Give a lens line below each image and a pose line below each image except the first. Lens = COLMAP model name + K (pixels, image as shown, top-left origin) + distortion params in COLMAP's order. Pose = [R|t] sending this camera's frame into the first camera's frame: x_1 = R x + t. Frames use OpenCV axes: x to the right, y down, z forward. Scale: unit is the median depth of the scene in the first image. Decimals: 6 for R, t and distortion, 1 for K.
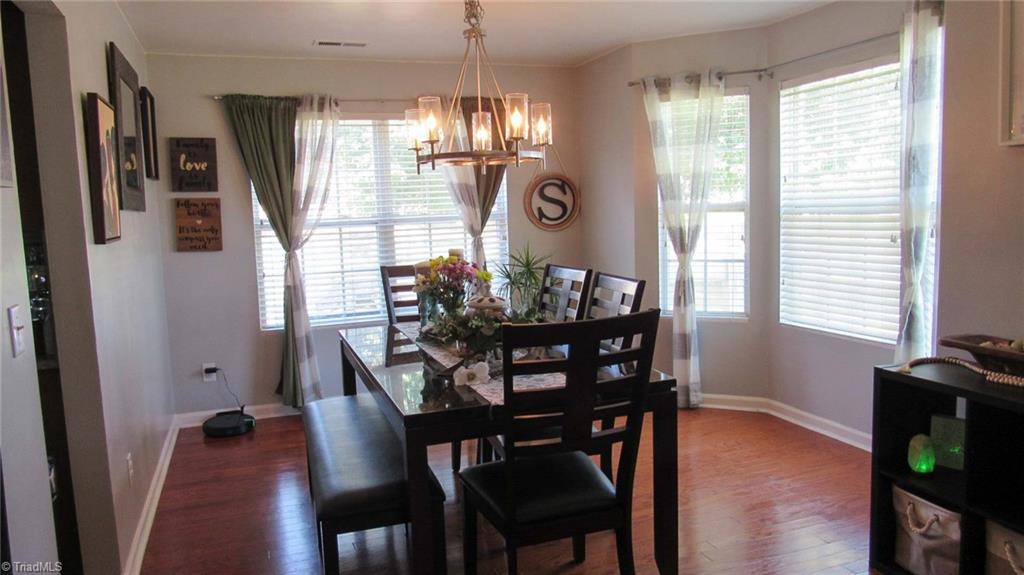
lens RADIAL K [[779.4, 0, 513.1], [0, 779.4, 294.0], [0, 0, 1]] dist [-0.017855, 0.001043]
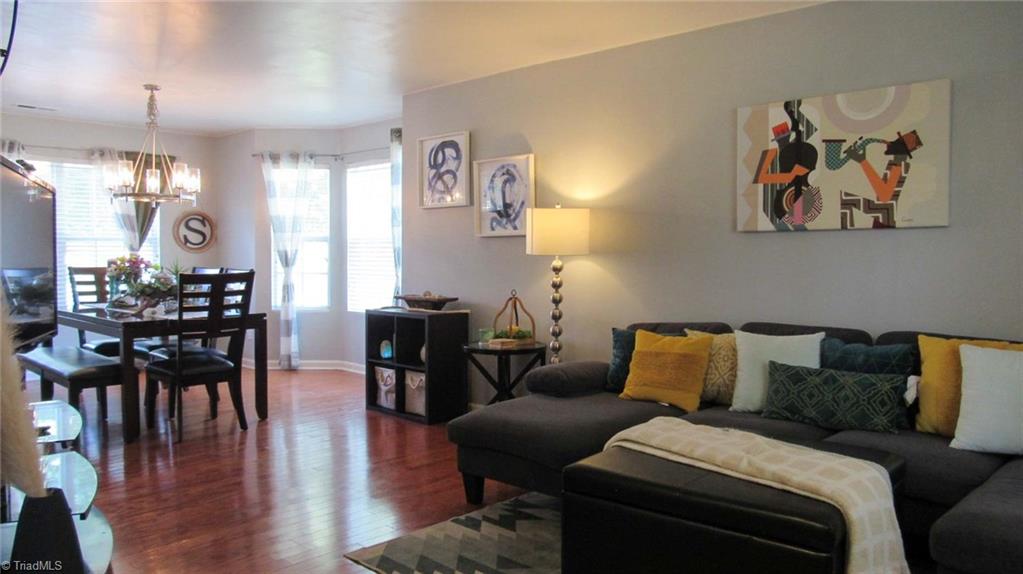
lens RADIAL K [[778.6, 0, 512.6], [0, 778.6, 293.5], [0, 0, 1]] dist [-0.017855, 0.001043]
pose [[0.899259, 0.018685, 0.437016, -0.050904], [0.010250, 0.997913, -0.063758, 0.101203], [-0.437296, 0.061814, 0.897191, -0.566867]]
